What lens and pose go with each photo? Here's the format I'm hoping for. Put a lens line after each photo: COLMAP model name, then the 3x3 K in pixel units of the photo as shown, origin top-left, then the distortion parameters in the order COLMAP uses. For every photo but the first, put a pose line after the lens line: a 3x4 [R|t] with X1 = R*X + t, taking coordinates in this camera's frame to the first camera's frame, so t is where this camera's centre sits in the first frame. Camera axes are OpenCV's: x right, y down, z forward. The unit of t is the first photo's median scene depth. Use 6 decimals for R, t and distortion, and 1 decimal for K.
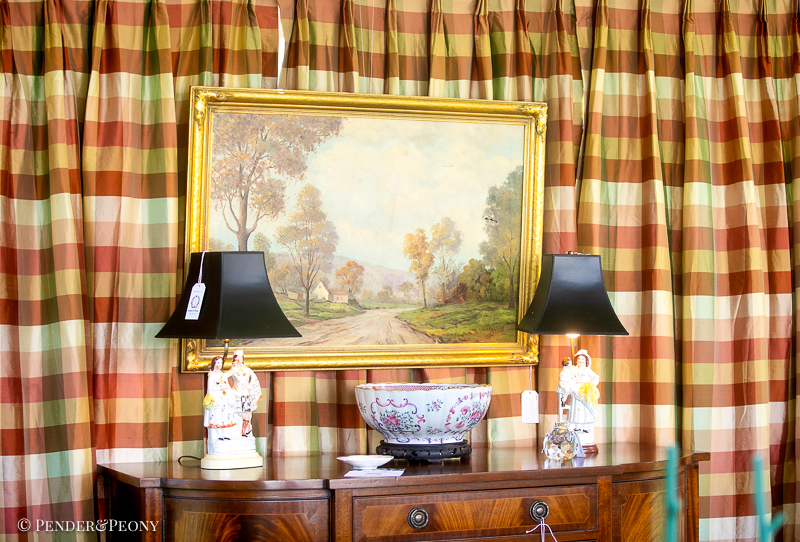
lens RADIAL K [[2033.0, 0, 399.3], [0, 2033.0, 274.3], [0, 0, 1]] dist [-0.139289, 0.000000]
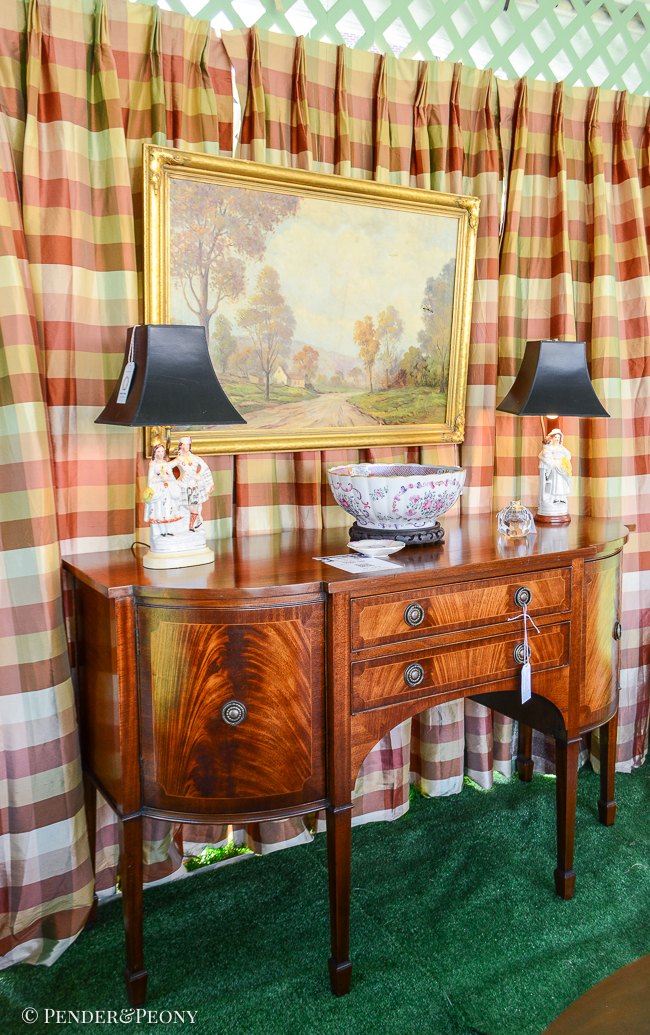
lens RADIAL K [[894.3, 0, 331.6], [0, 894.3, 524.6], [0, 0, 1]] dist [0.093416, -0.068387]
pose [[0.992236, -0.021380, 0.122518, -0.069709], [0.002553, 0.988406, 0.151812, 0.014043], [-0.124343, -0.150321, 0.980787, 0.536949]]
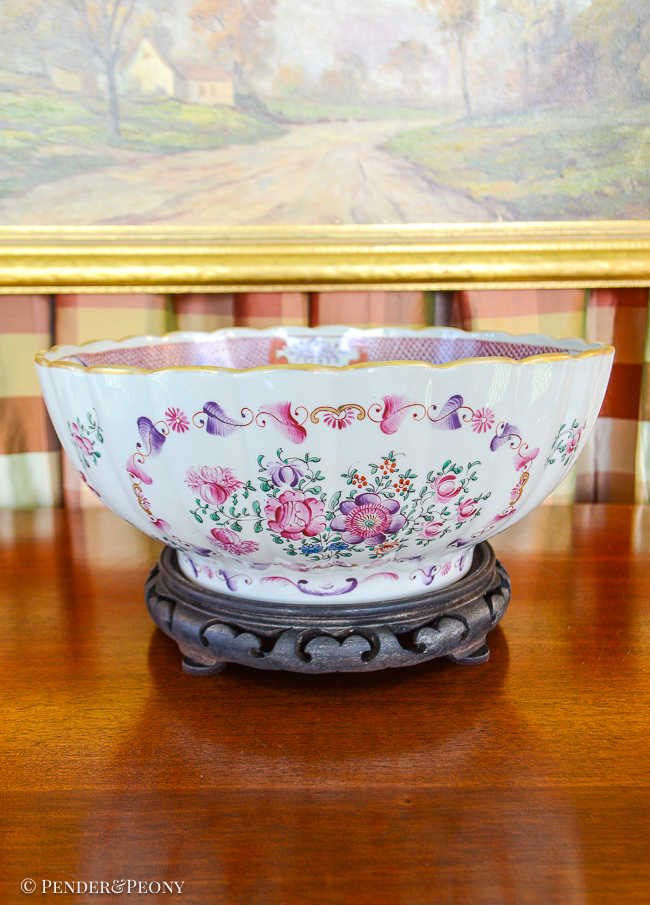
lens RADIAL K [[800.0, 0, 330.9], [0, 800.0, 460.3], [0, 0, 1]] dist [0.056085, -0.017674]
pose [[0.911093, 0.078303, -0.404695, 0.055545], [0.011303, 0.976676, 0.214420, 0.046063], [0.412046, -0.199931, 0.888958, 0.867287]]
